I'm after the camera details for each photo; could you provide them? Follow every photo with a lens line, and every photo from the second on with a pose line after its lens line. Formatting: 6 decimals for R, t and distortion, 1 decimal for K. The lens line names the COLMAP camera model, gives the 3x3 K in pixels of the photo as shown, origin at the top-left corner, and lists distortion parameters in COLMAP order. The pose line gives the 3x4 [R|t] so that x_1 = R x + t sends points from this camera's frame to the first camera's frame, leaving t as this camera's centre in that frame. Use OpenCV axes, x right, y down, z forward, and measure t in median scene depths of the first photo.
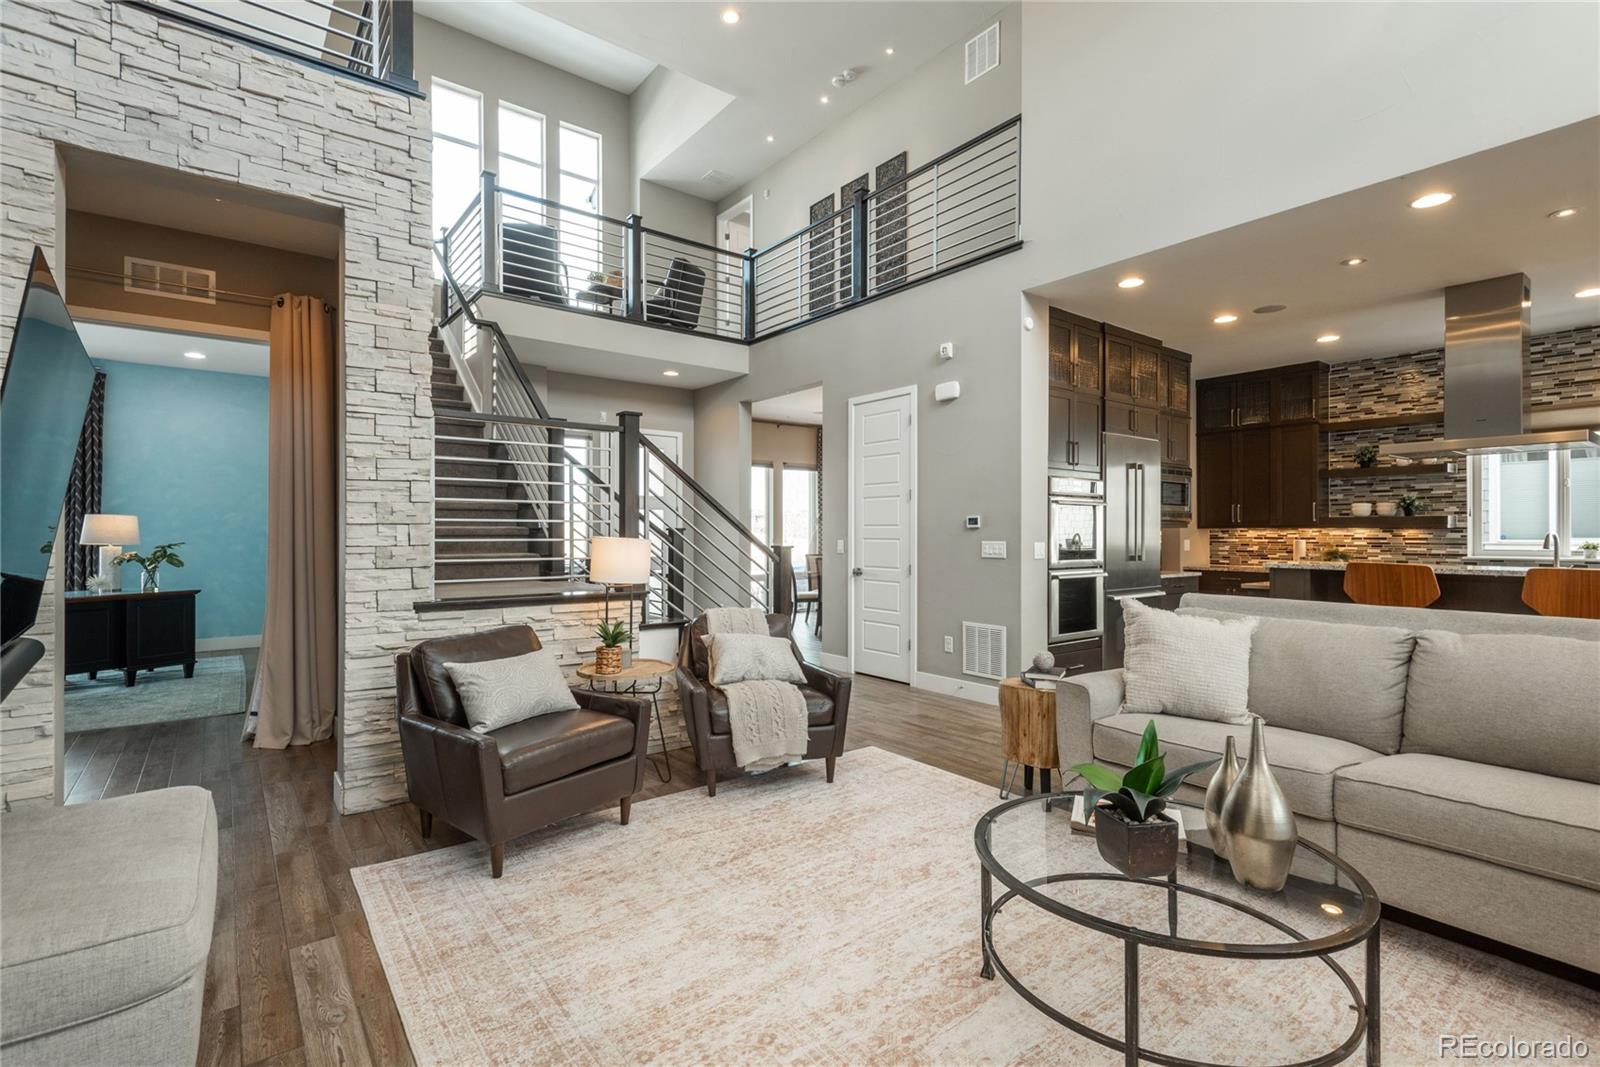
lens RADIAL K [[739.0, 0, 799.4], [0, 739.0, 535.6], [0, 0, 1]] dist [0.000414, -0.000467]
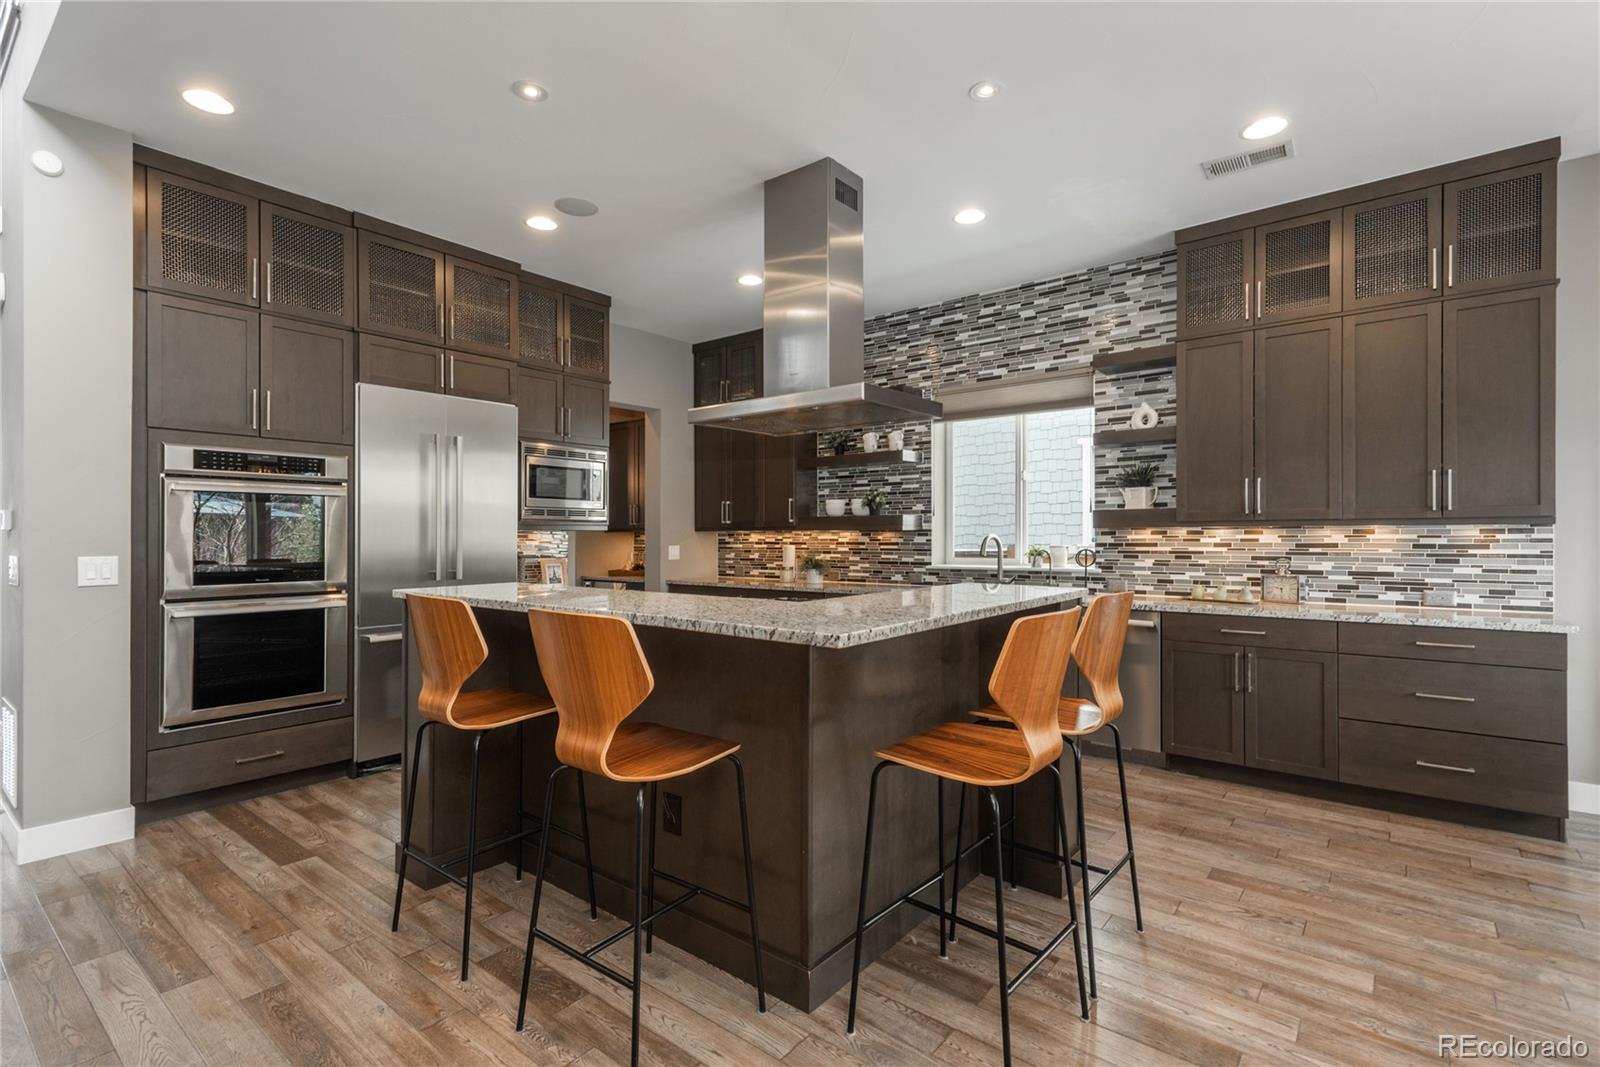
lens RADIAL K [[739.0, 0, 800.9], [0, 739.0, 539.5], [0, 0, 1]] dist [0.000414, -0.000467]
pose [[0.968314, -0.002356, 0.249723, 0.556559], [0.002389, 0.999997, 0.000172, -0.000726], [-0.249723, 0.000431, 0.968317, 0.245856]]
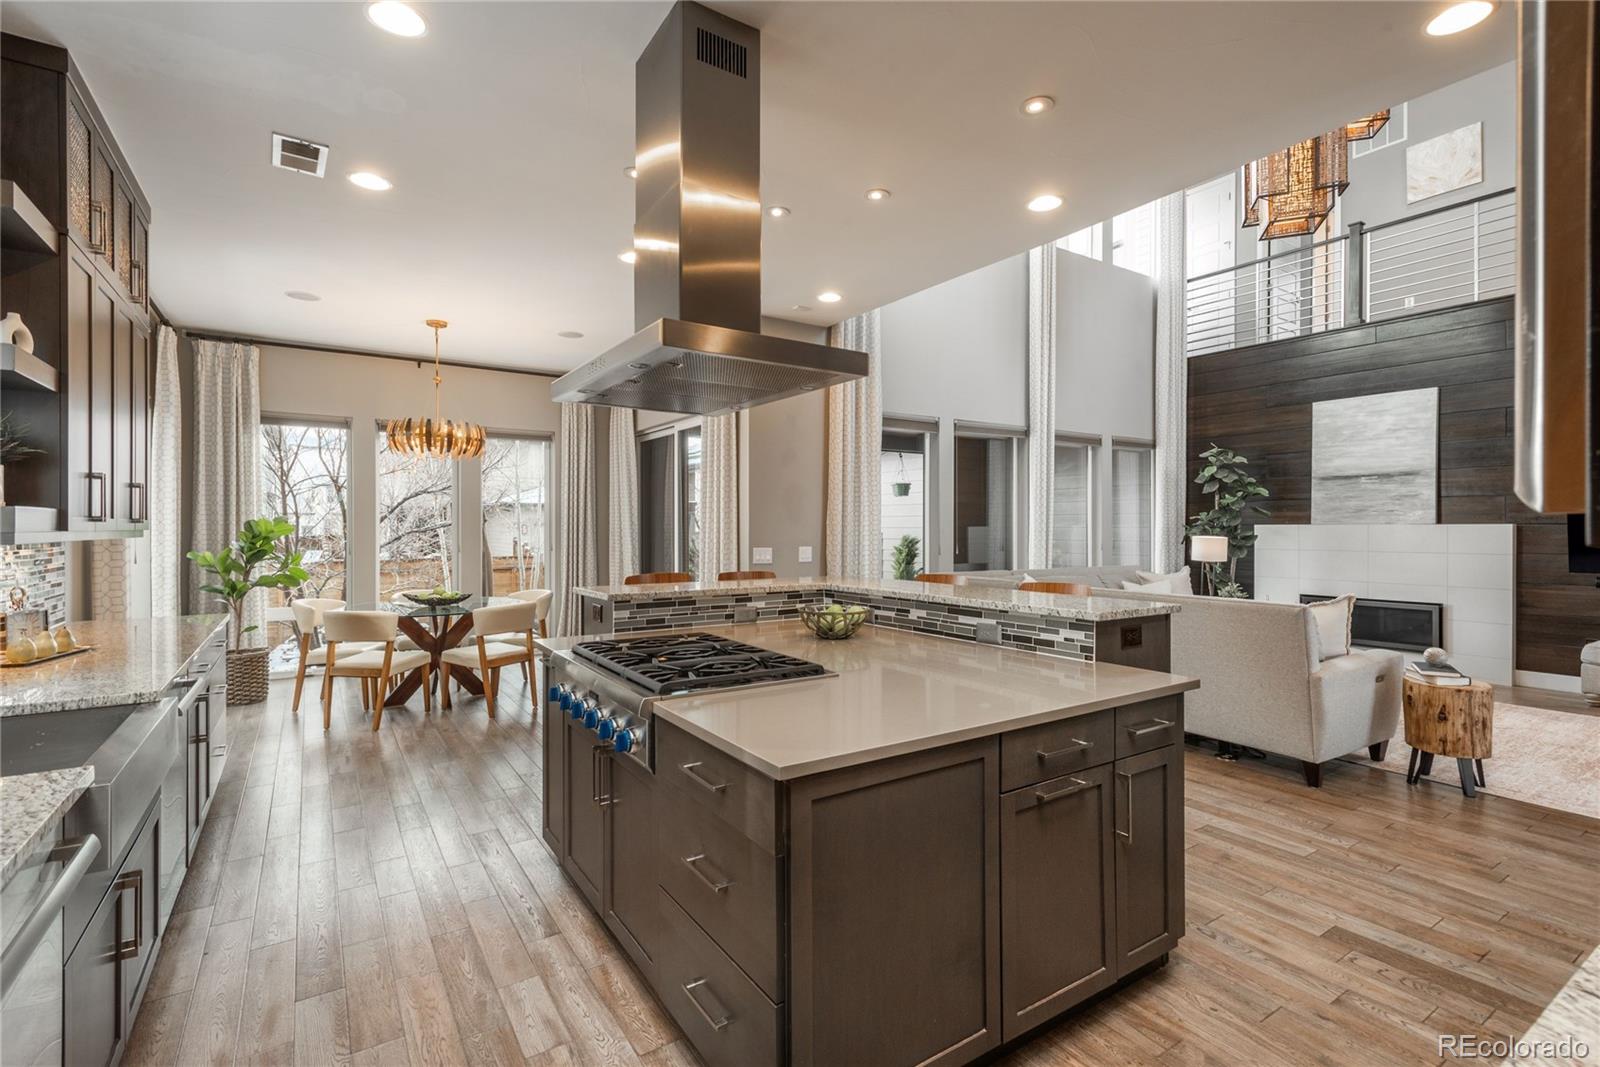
lens RADIAL K [[739.0, 0, 796.4], [0, 739.0, 534.1], [0, 0, 1]] dist [0.000414, -0.000467]
pose [[-0.997229, 0.000658, 0.074394, 0.637395], [0.000542, 0.999999, -0.001586, -0.013636], [-0.074395, -0.001541, -0.997228, 1.431078]]
